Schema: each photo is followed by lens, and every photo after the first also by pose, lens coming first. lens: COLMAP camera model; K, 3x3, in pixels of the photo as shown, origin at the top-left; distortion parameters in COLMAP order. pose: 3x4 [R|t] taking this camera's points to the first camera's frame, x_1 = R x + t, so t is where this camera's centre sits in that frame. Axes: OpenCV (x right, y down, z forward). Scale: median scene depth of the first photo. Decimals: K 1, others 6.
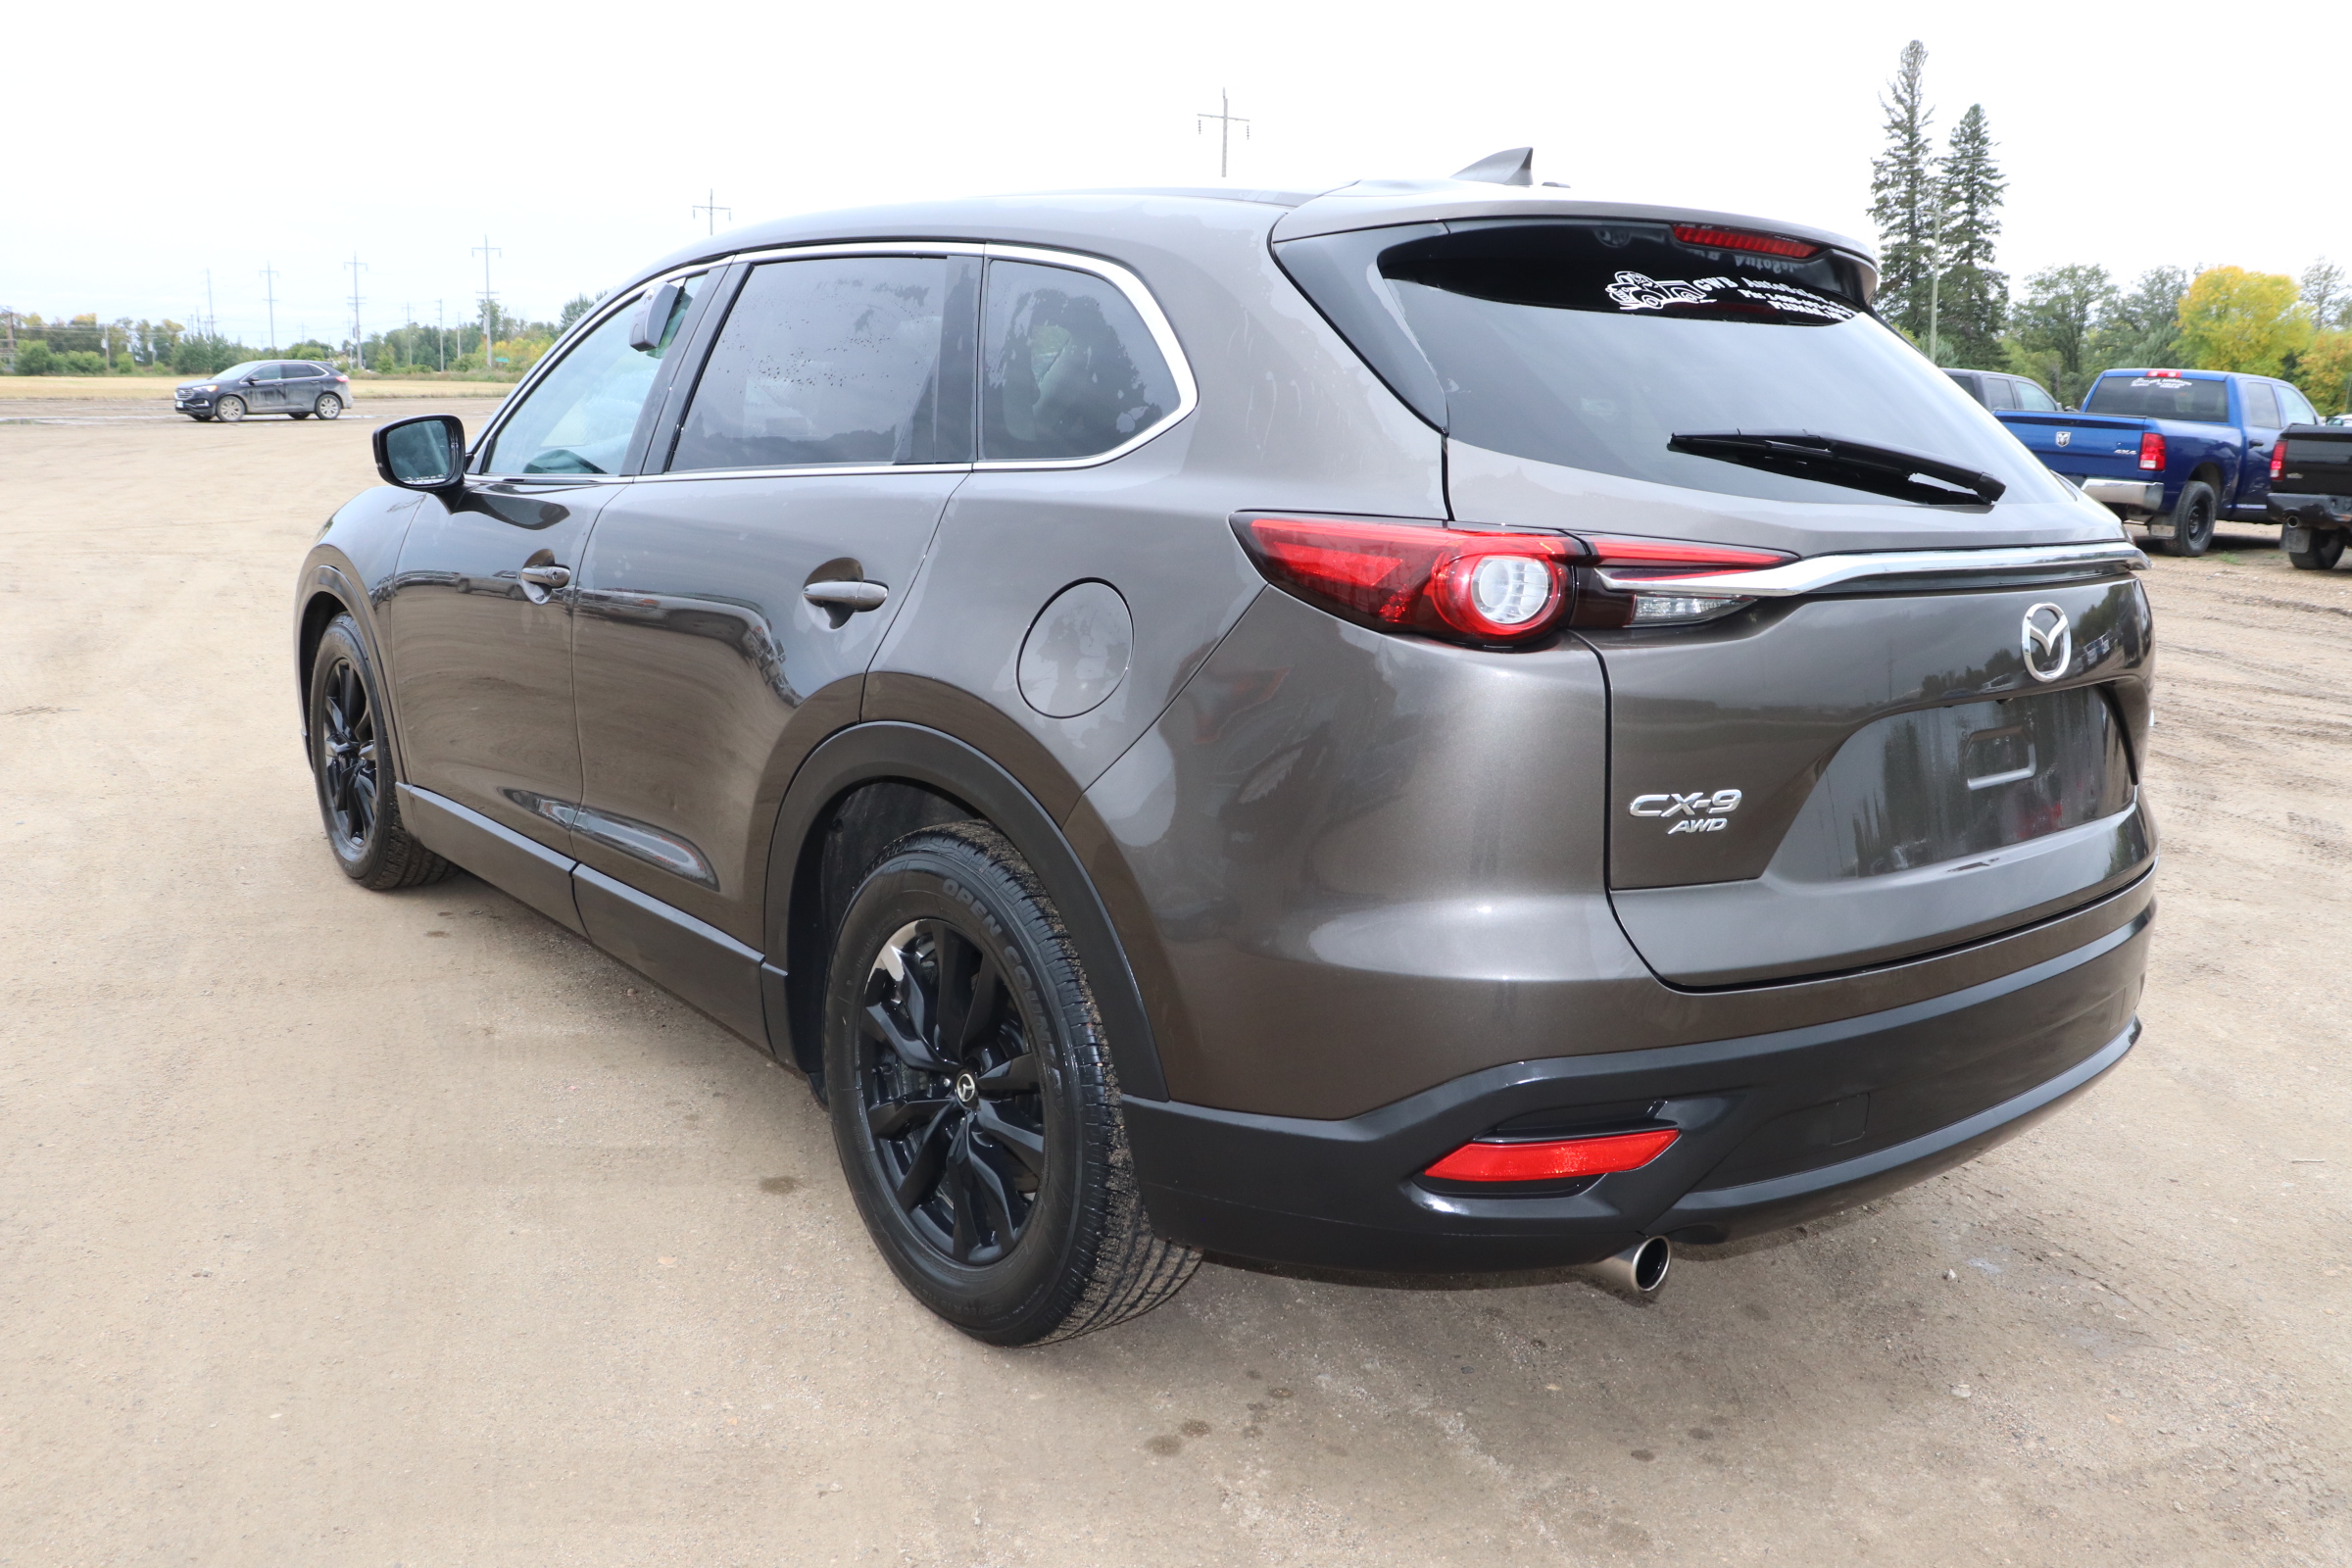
lens RADIAL K [[1906.2, 0, 1178.3], [0, 1906.2, 770.1], [0, 0, 1]] dist [-0.146114, 0.107862]
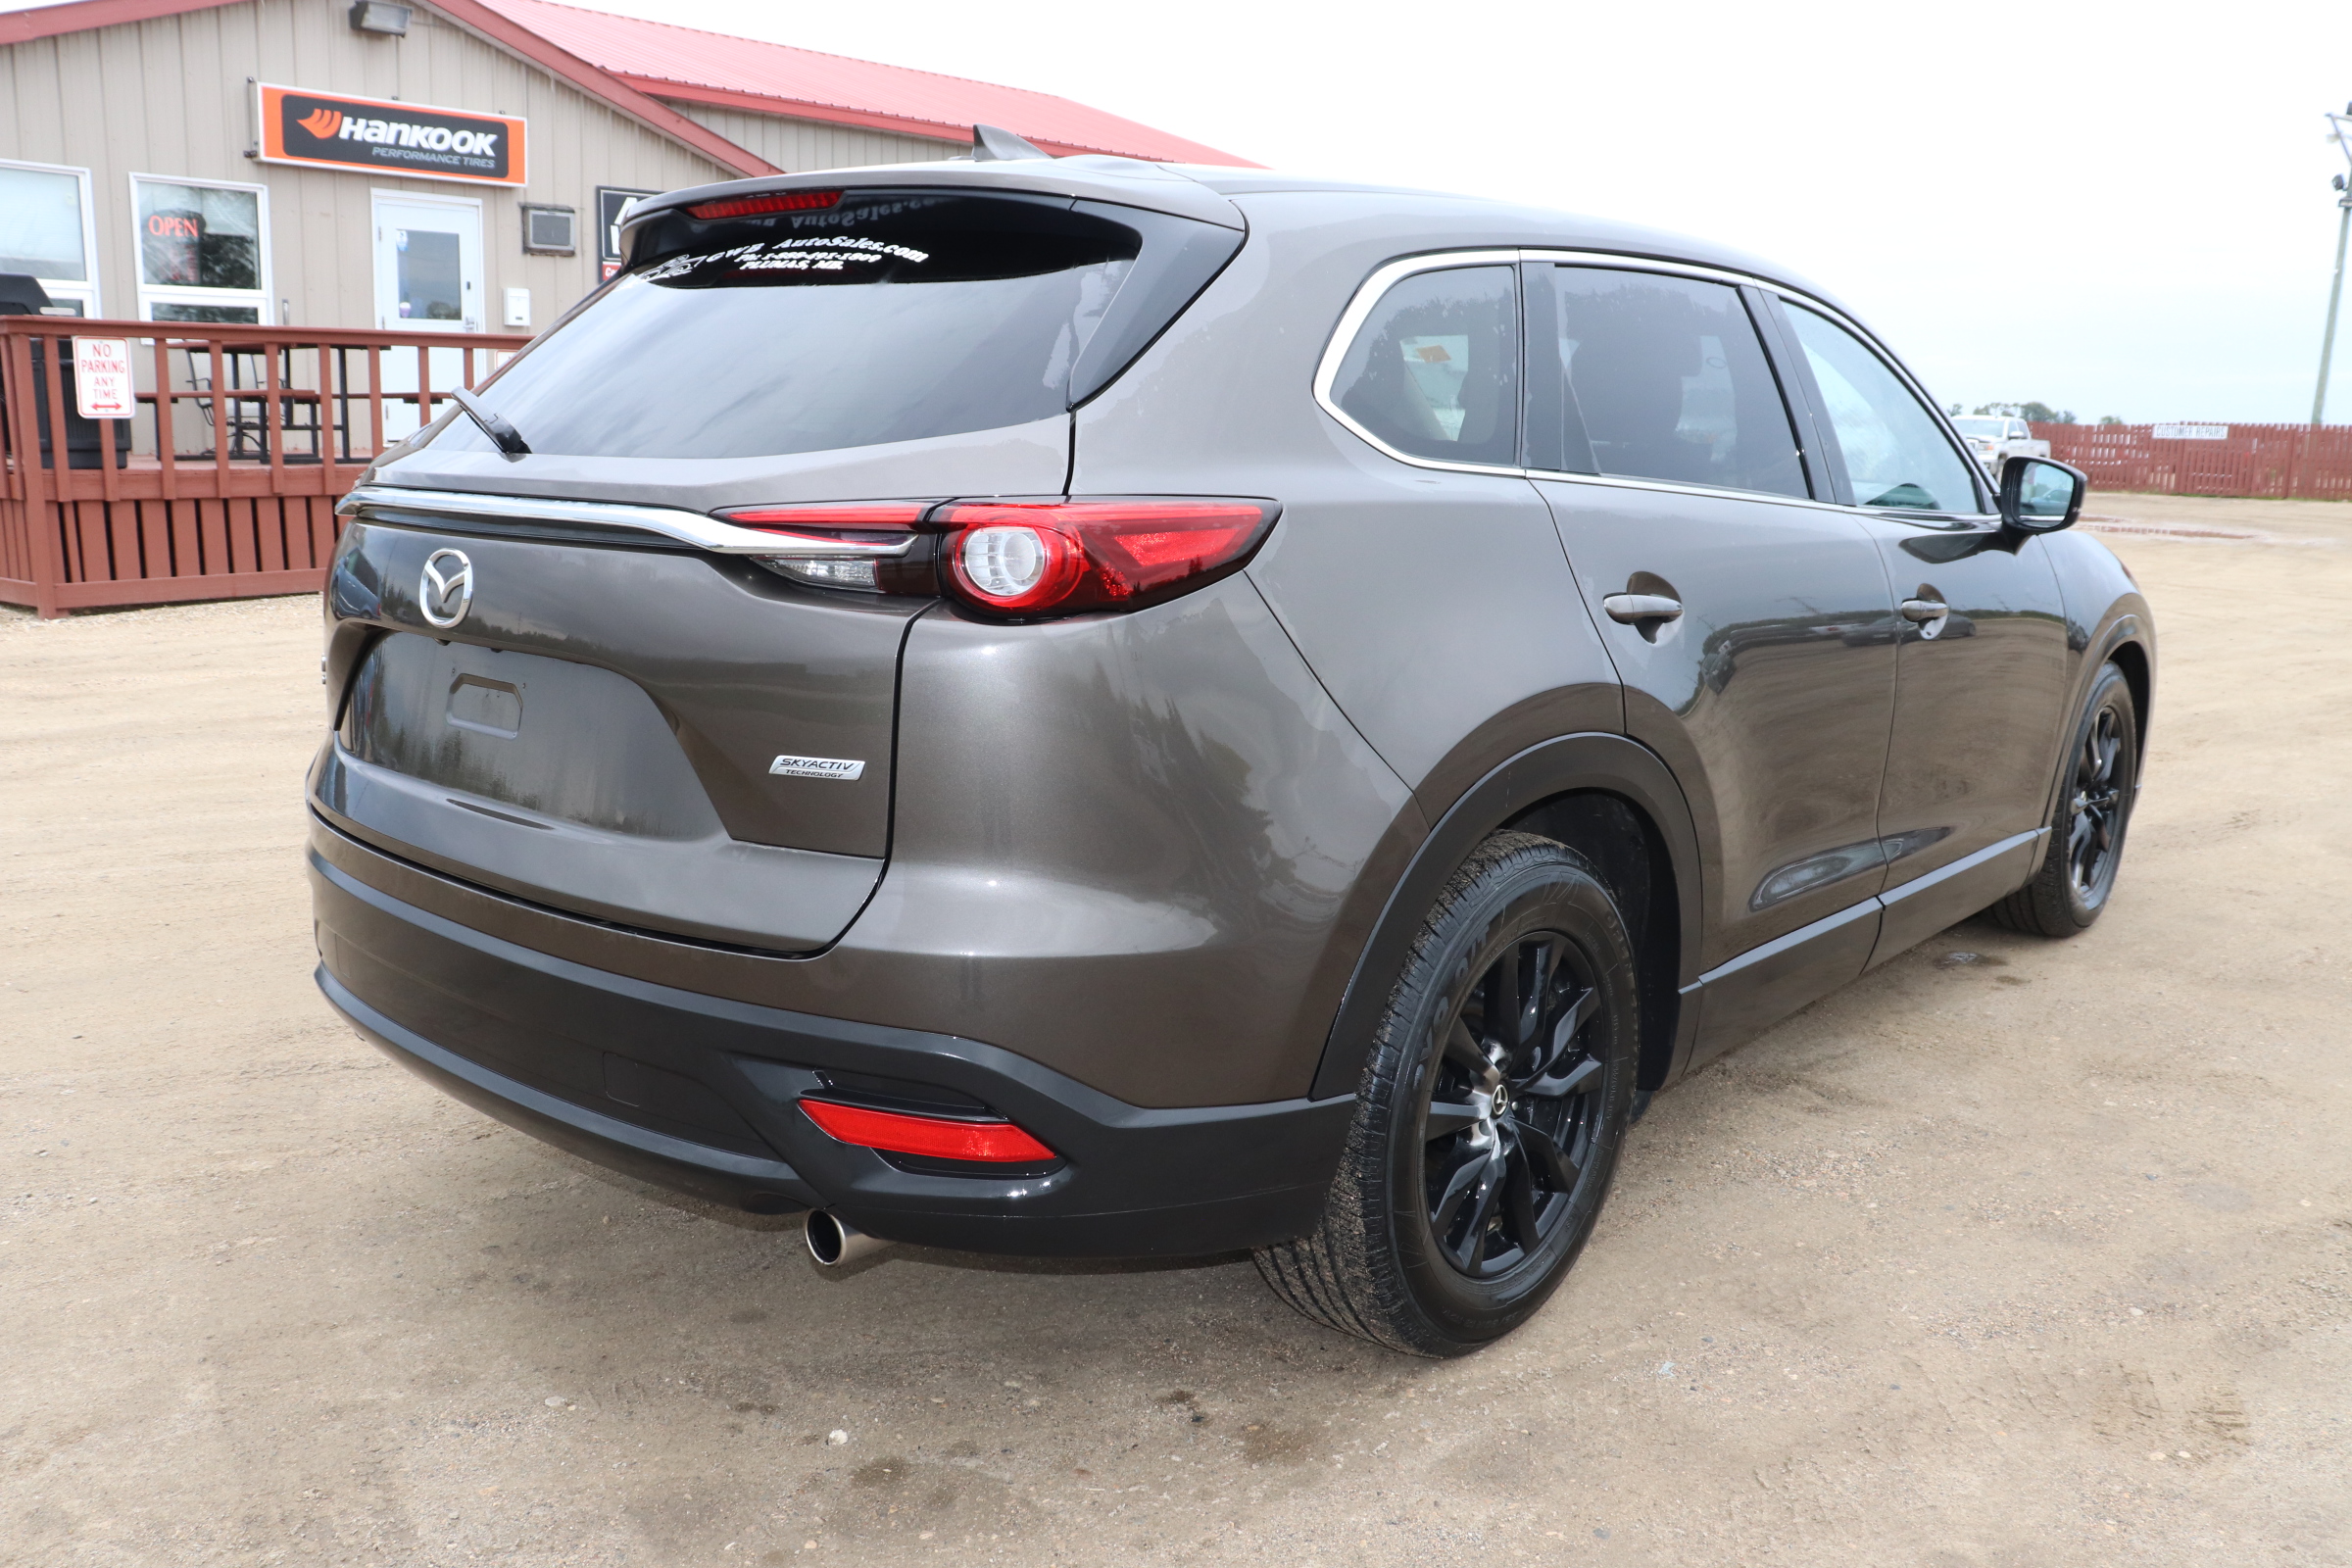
lens RADIAL K [[1906.2, 0, 1184.1], [0, 1906.2, 770.2], [0, 0, 1]] dist [-0.146114, 0.107862]
pose [[0.181536, 0.161939, -0.969959, 1.691962], [-0.208119, 0.970333, 0.123050, -0.199854], [0.961109, 0.179529, 0.209853, 1.319832]]
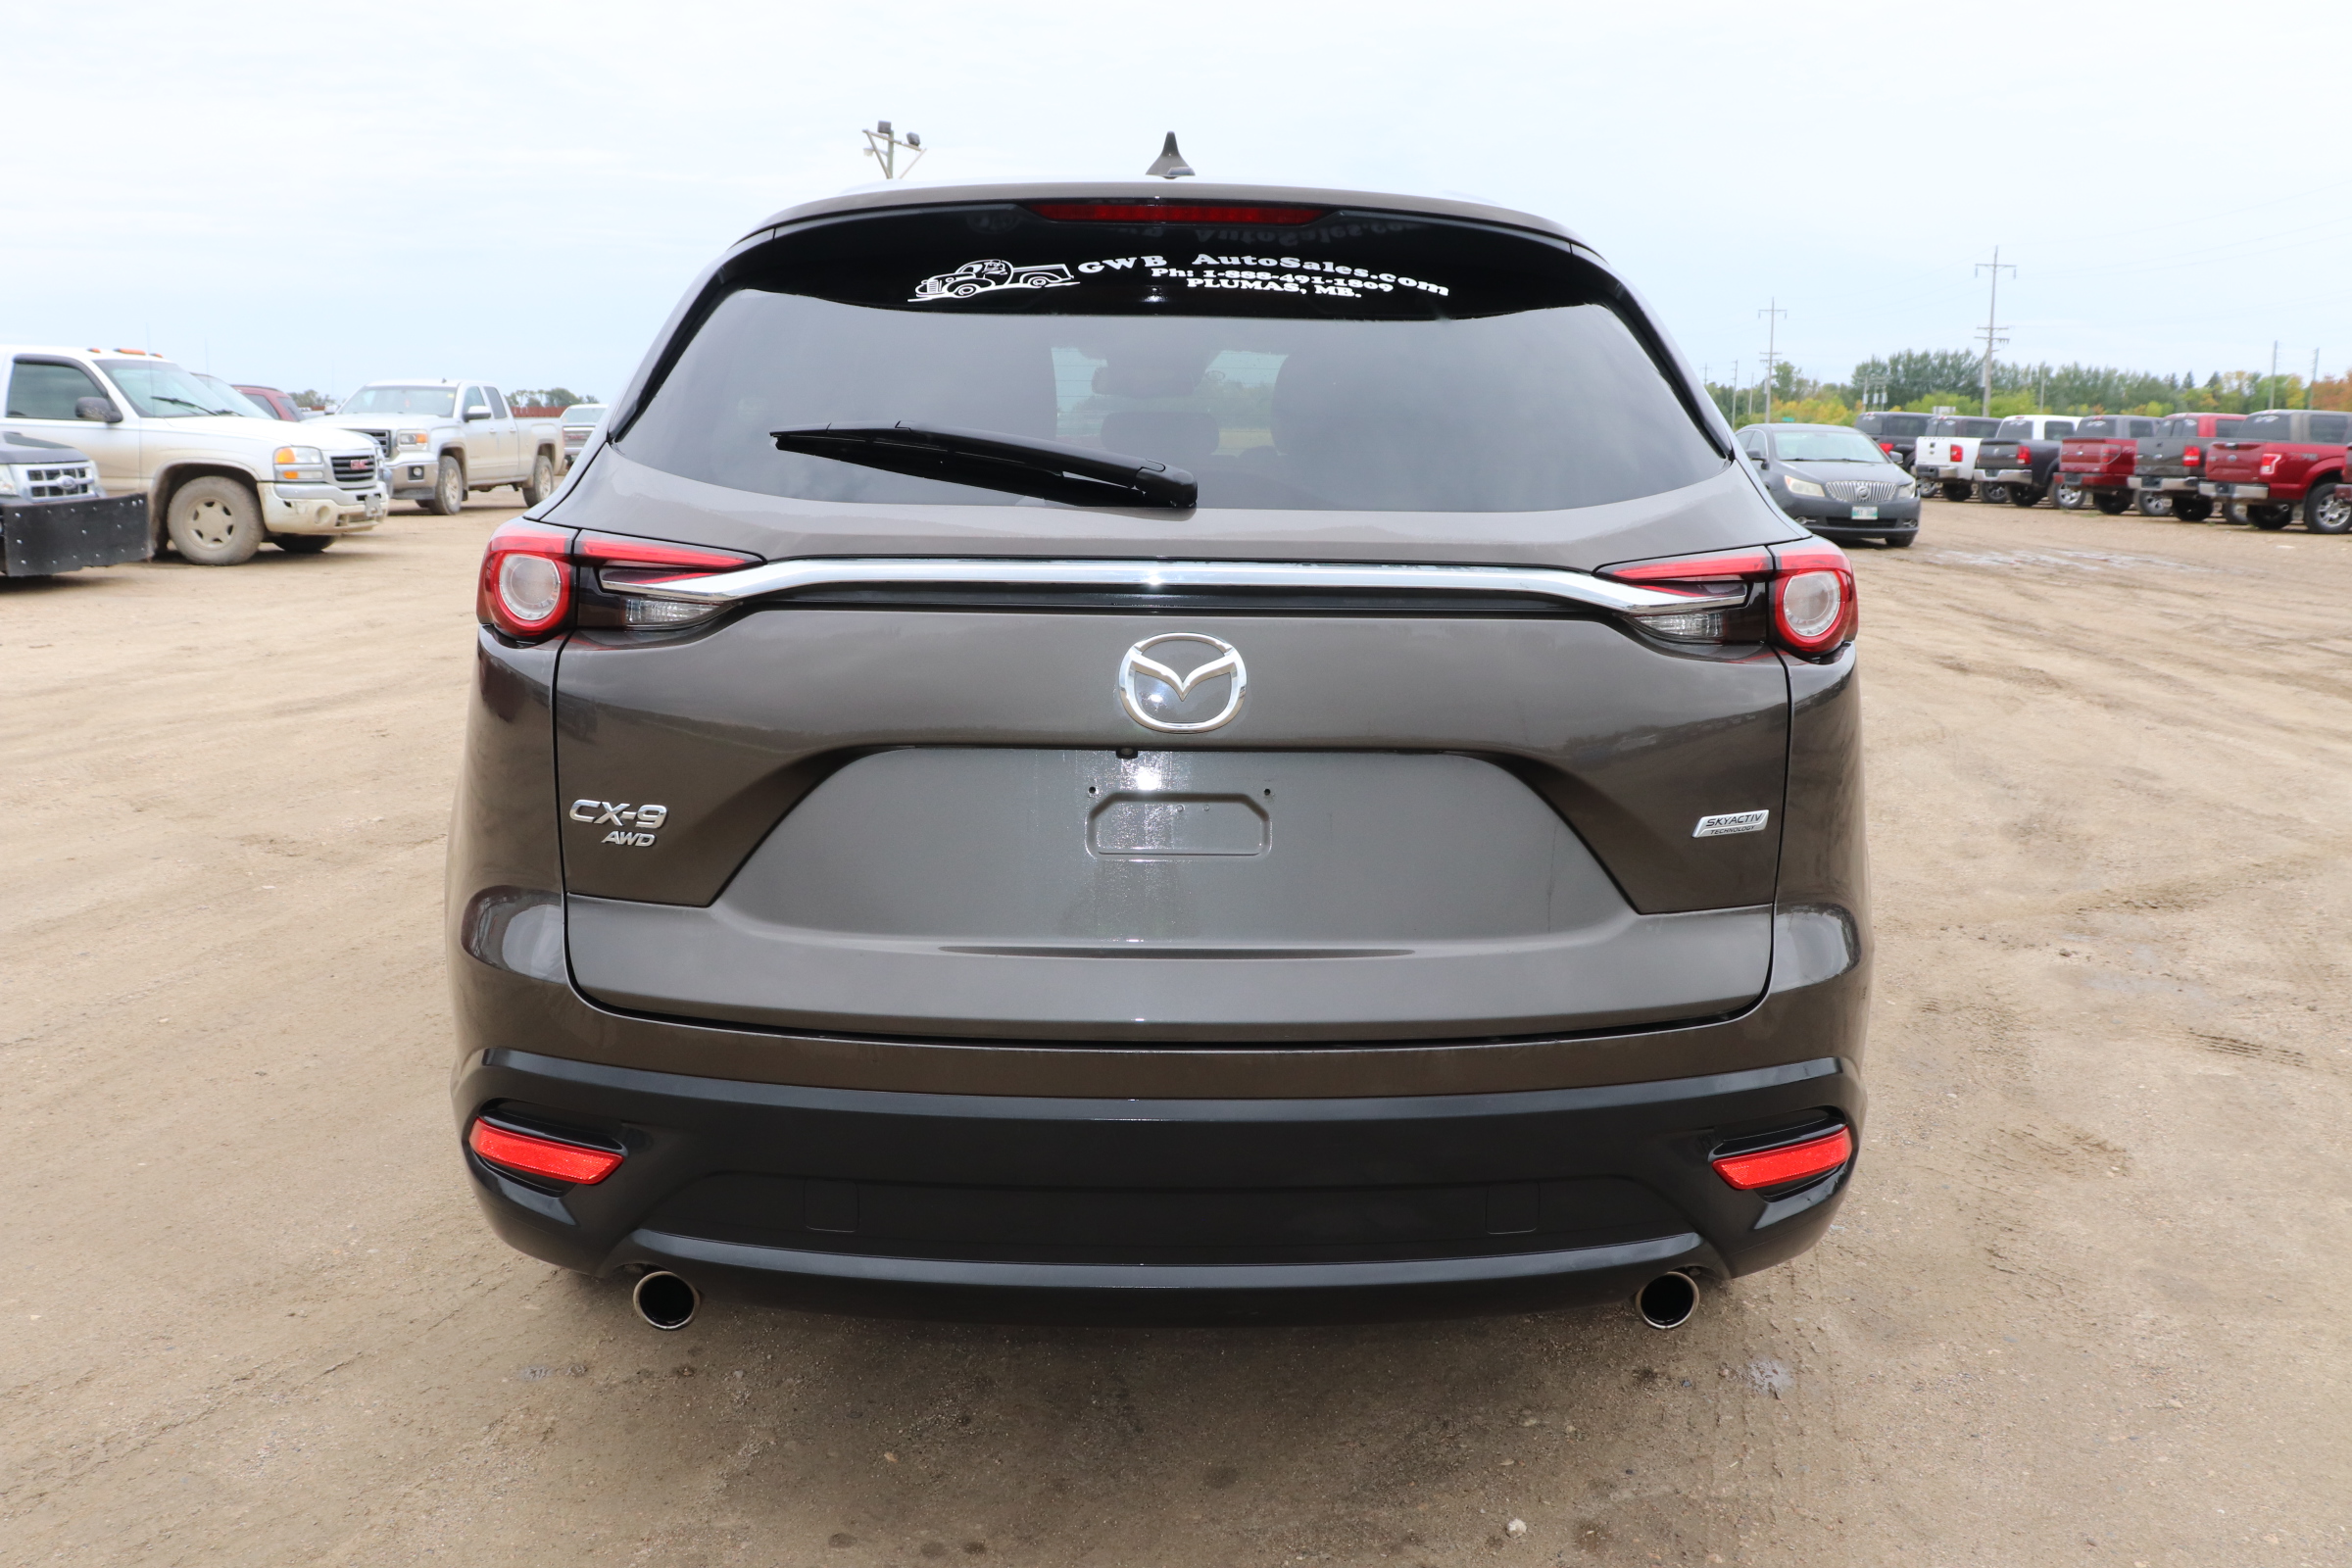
lens RADIAL K [[1906.2, 0, 1177.4], [0, 1906.2, 784.2], [0, 0, 1]] dist [-0.146114, 0.107862]
pose [[0.792292, 0.098709, -0.602105, 1.058478], [-0.113274, 0.993468, 0.013816, -0.042087], [0.599535, 0.057257, 0.798298, 0.401127]]
